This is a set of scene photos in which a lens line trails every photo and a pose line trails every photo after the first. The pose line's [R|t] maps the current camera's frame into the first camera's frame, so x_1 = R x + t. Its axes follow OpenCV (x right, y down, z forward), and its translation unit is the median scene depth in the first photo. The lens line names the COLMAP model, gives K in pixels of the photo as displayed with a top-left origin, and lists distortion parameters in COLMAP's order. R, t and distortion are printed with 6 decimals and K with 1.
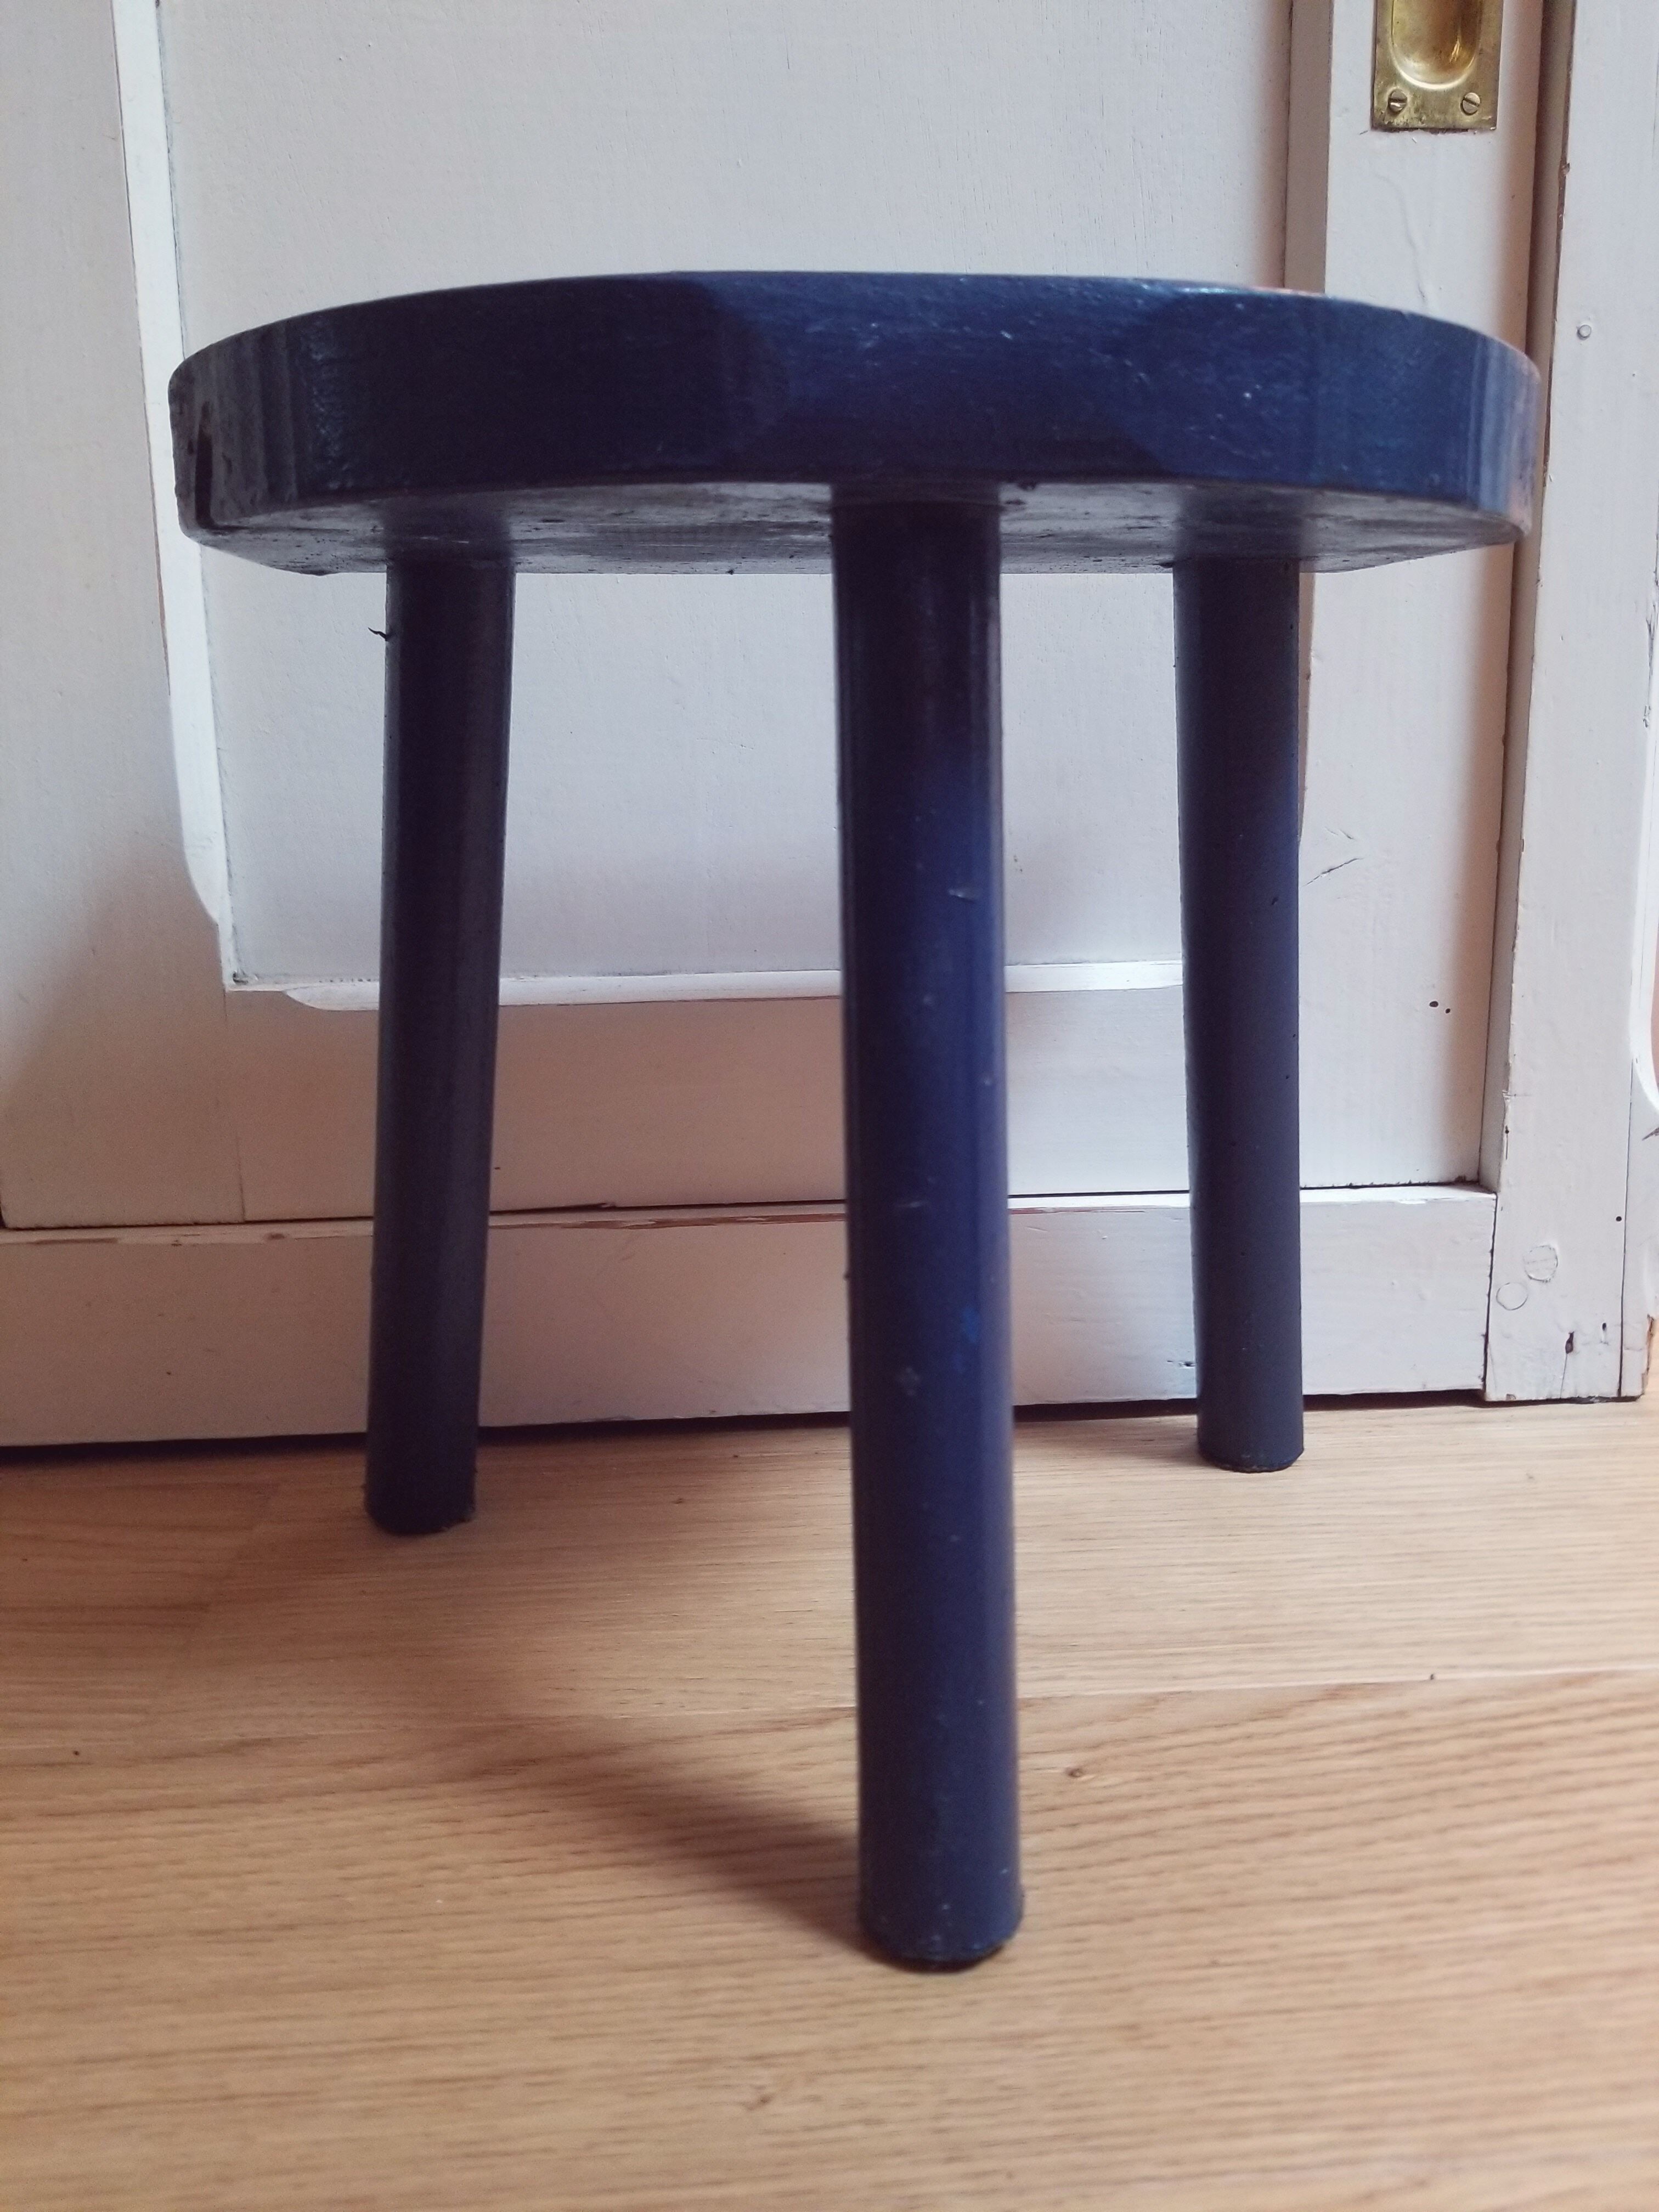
lens RADIAL K [[1633.7, 0, 770.0], [0, 1633.7, 1170.0], [0, 0, 1]] dist [0.003390, -0.033594]
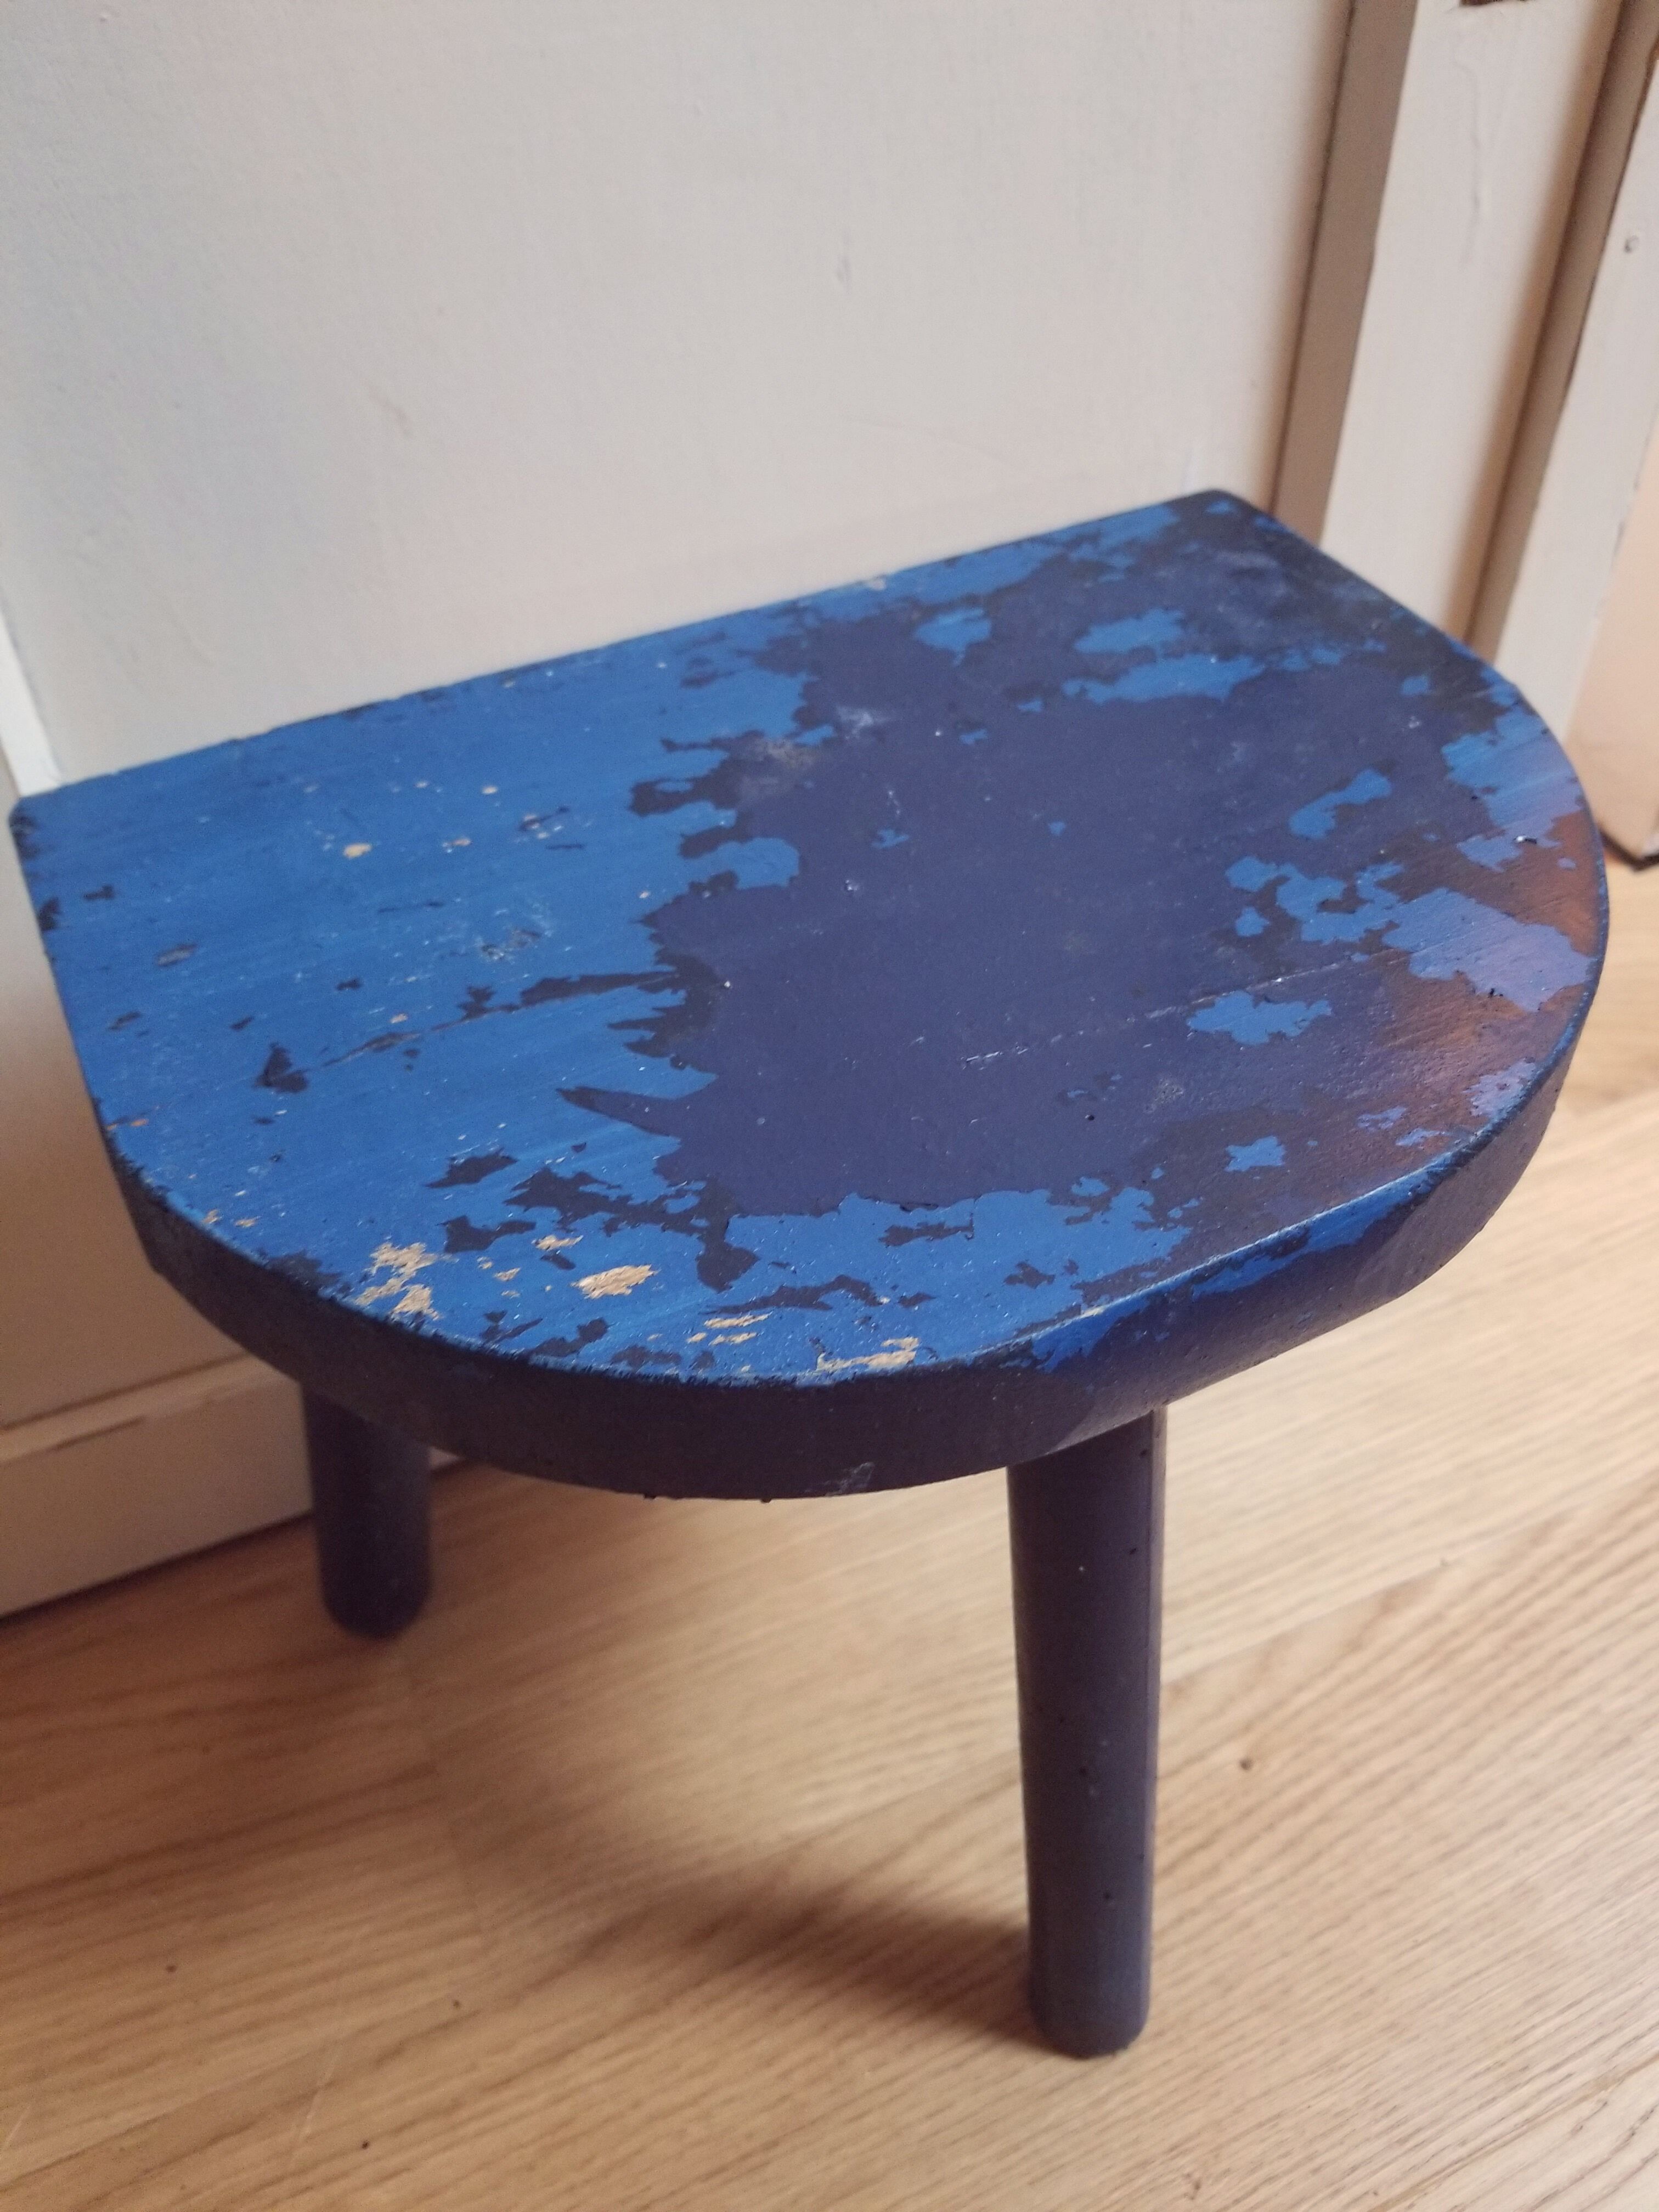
lens RADIAL K [[1633.7, 0, 728.0], [0, 1633.7, 1114.6], [0, 0, 1]] dist [0.003390, -0.033594]
pose [[0.939805, -0.258813, 0.223119, -0.404508], [0.117425, 0.857791, 0.500406, -0.875142], [-0.320901, -0.444085, 0.836547, 0.301904]]
